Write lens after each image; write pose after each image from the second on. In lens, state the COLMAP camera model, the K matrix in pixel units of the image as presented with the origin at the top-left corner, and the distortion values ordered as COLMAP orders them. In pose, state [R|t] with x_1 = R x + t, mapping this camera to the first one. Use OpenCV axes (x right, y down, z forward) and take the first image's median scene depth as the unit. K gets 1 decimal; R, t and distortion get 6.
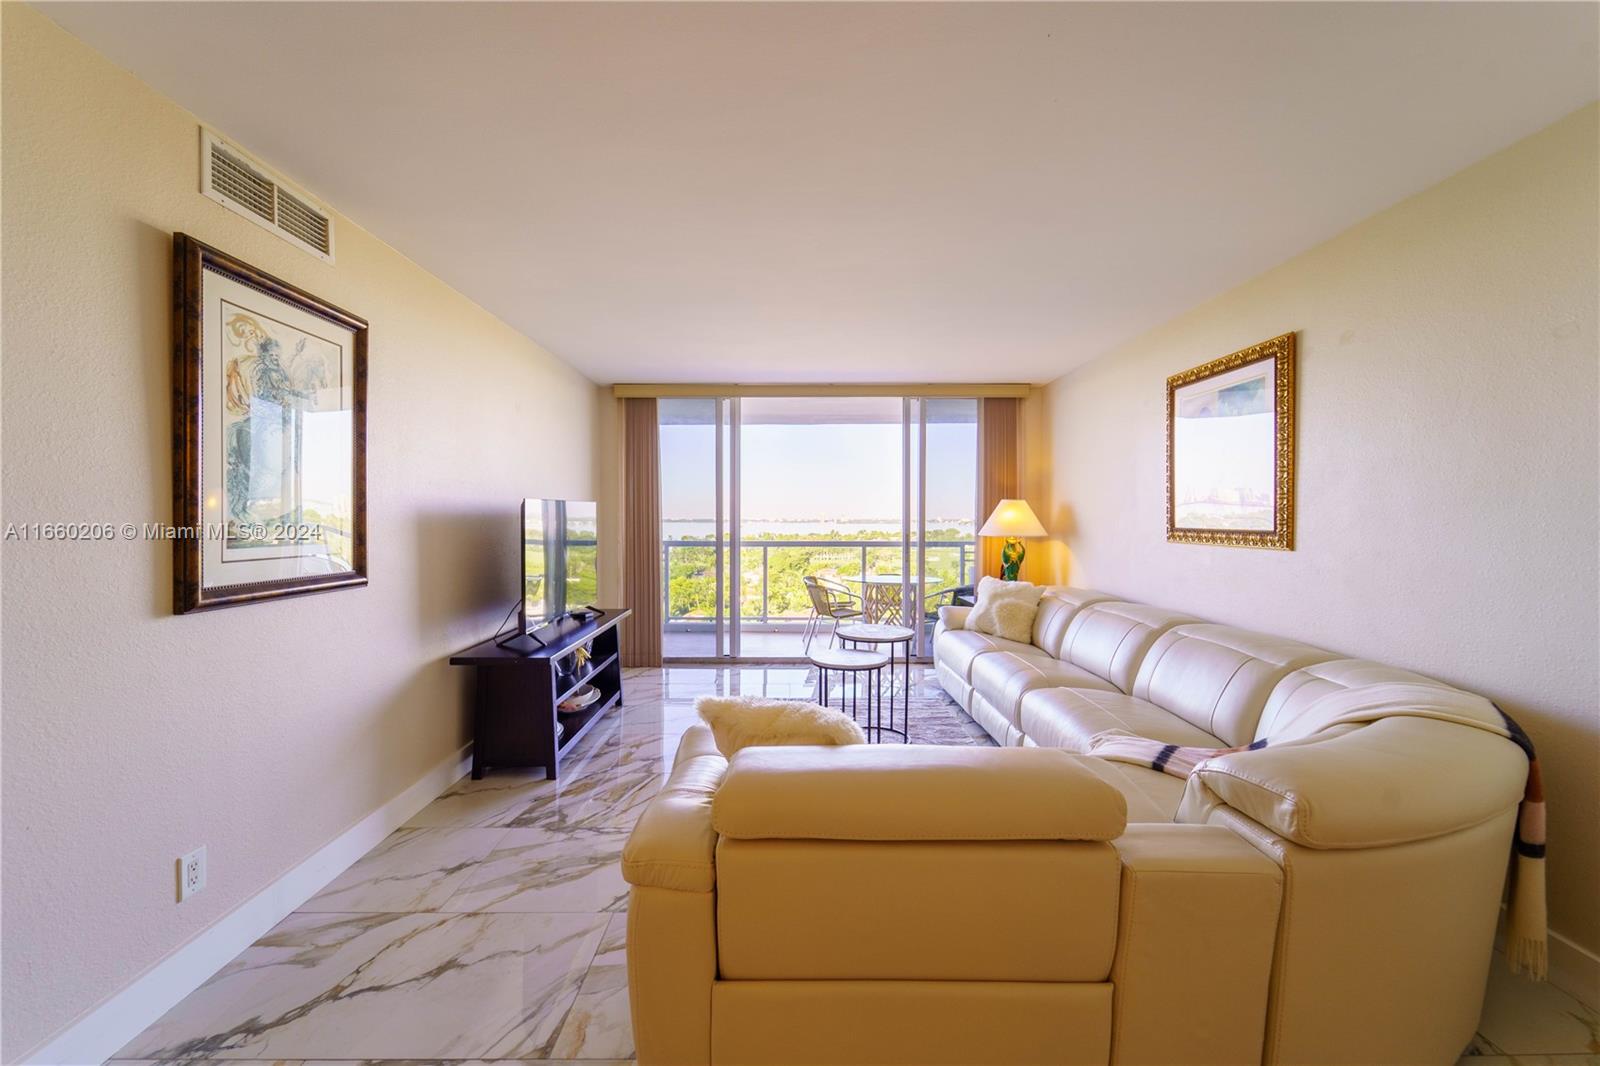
lens RADIAL K [[659.0, 0, 805.6], [0, 659.0, 533.8], [0, 0, 1]] dist [-0.004490, -0.001523]
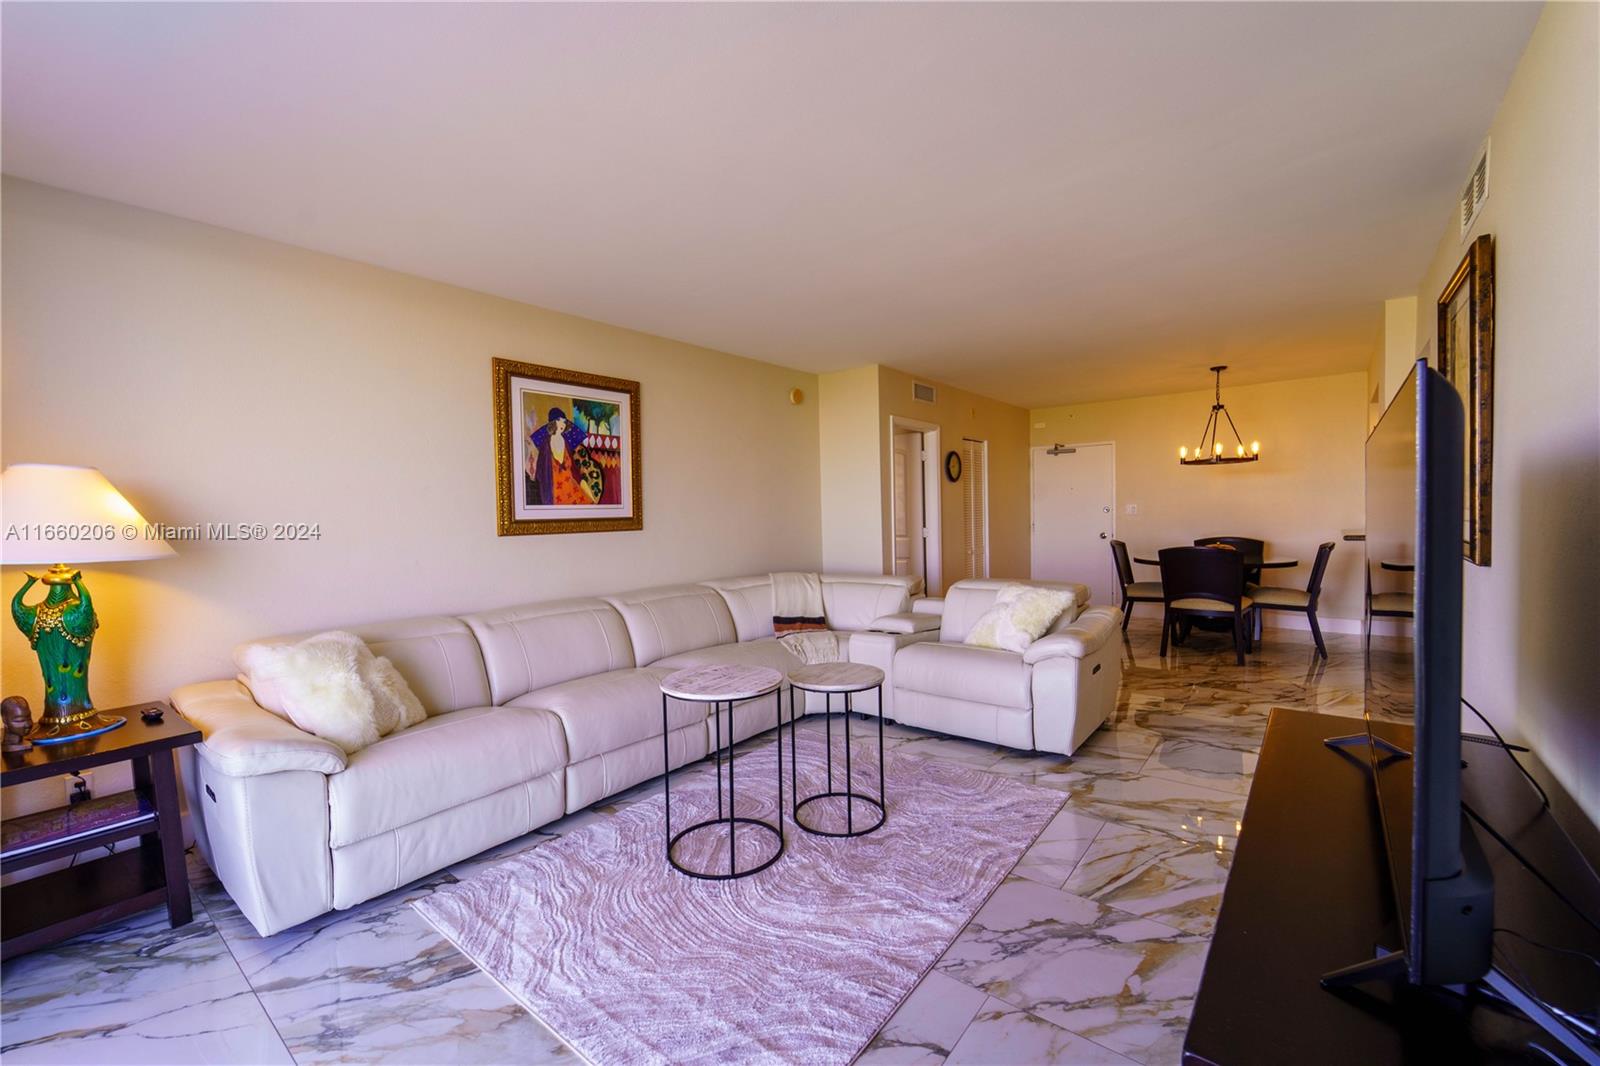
lens RADIAL K [[659.0, 0, 779.7], [0, 659.0, 548.5], [0, 0, 1]] dist [-0.004490, -0.001523]
pose [[-0.755626, -0.021580, 0.654647, -0.354906], [0.040136, 0.996054, 0.079161, -0.027864], [-0.653772, 0.086091, -0.751778, 1.435987]]
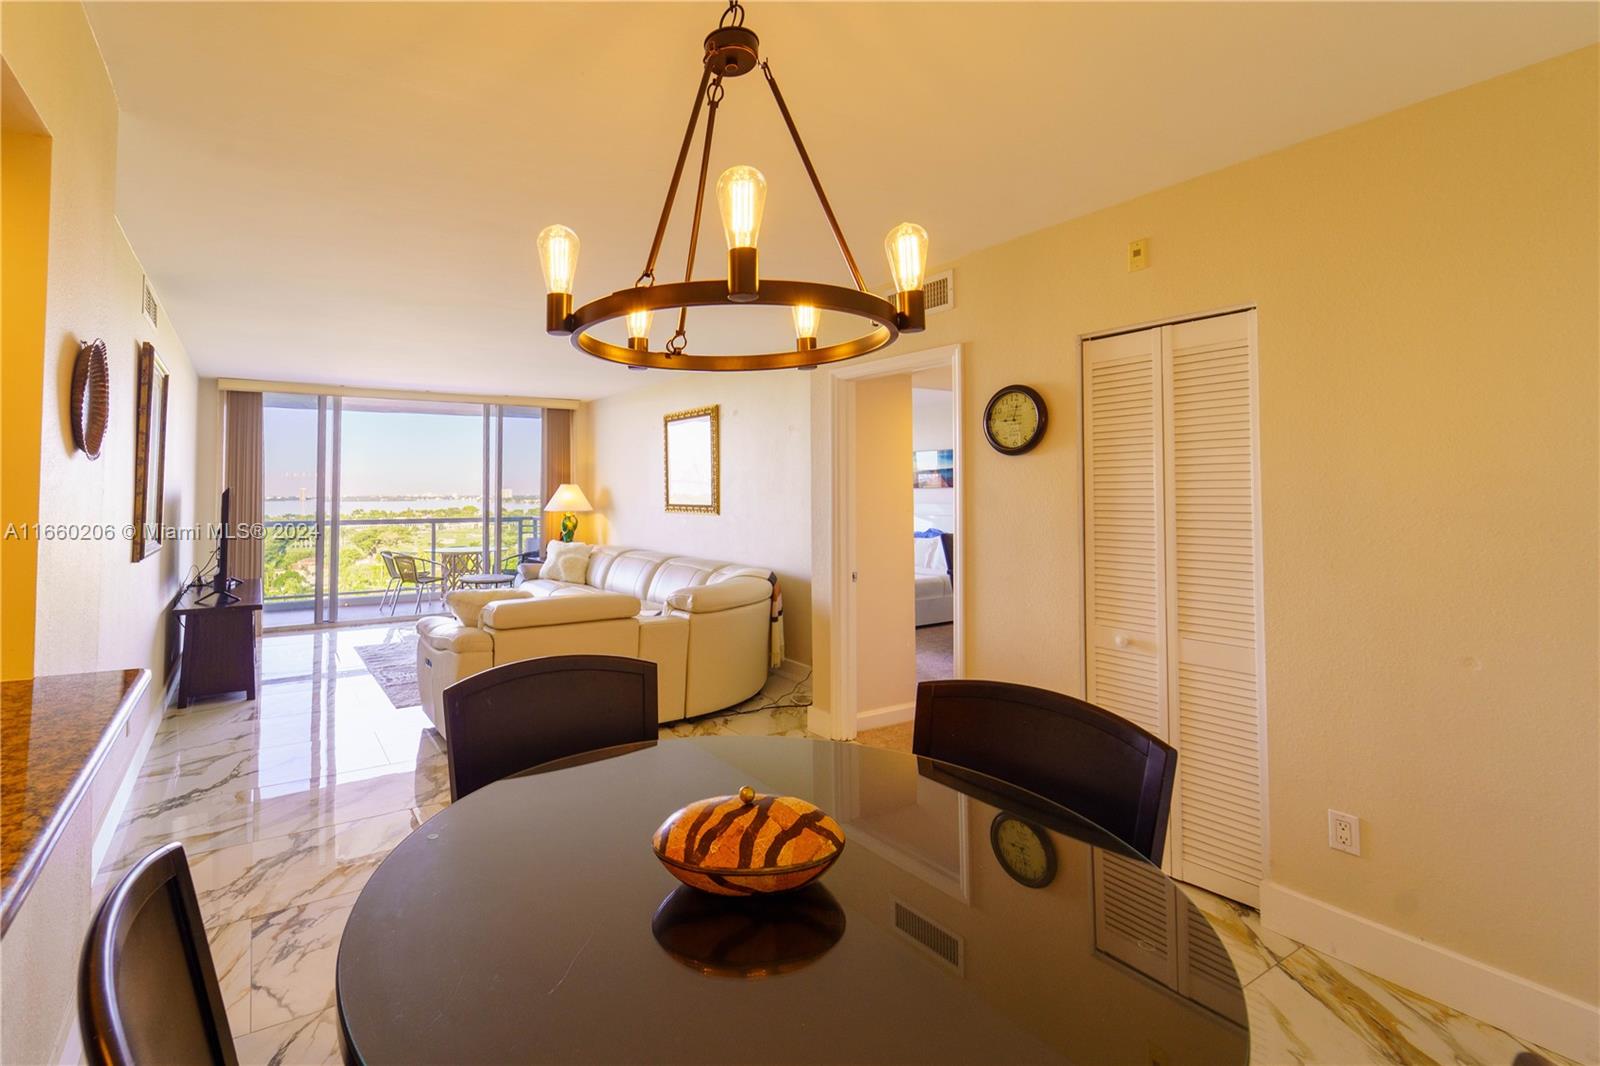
lens RADIAL K [[725.7, 0, 721.5], [0, 725.7, 479.9], [0, 0, 1]] dist [-0.016648, -0.000109]
pose [[0.850819, 0.004948, 0.525436, -0.293387], [0.017757, 0.999114, -0.038162, 0.002727], [-0.525159, 0.041799, 0.849977, -0.636917]]
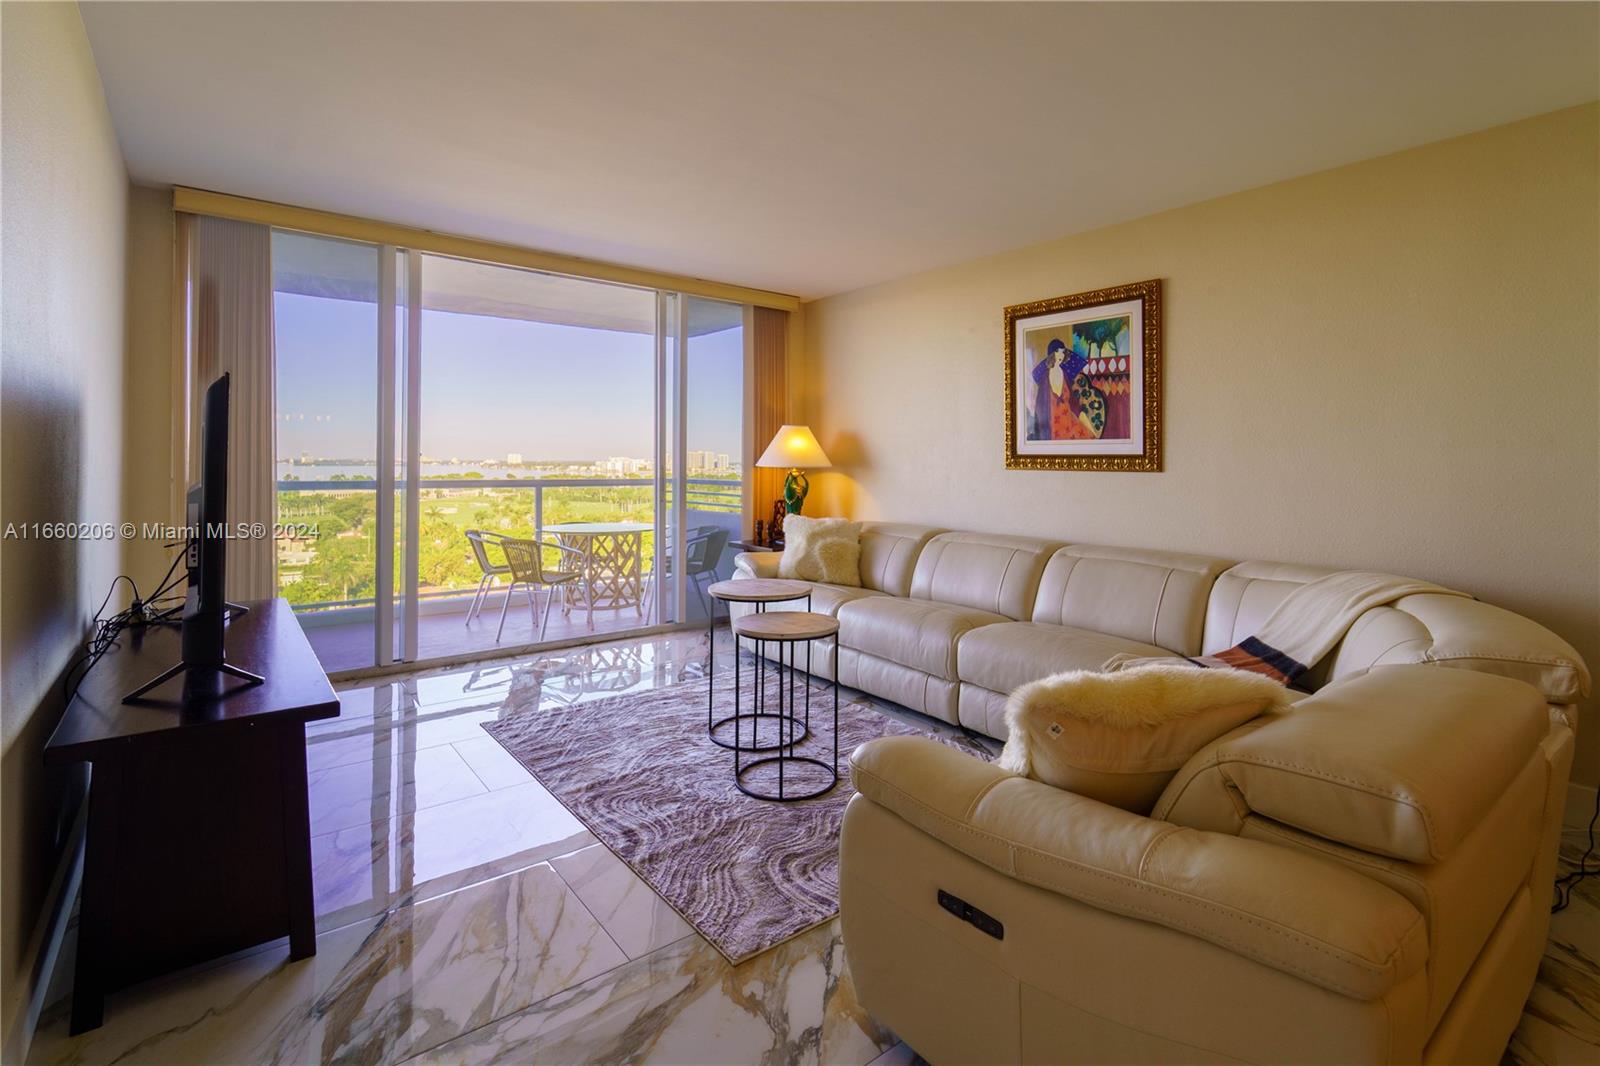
lens RADIAL K [[745.1, 0, 849.6], [0, 745.1, 457.8], [0, 0, 1]] dist [-0.003974, -0.000253]
pose [[0.771571, 0.006620, 0.636109, -0.362766], [0.010261, 0.999686, -0.022850, 0.018994], [-0.636061, 0.024158, 0.771261, 0.267448]]
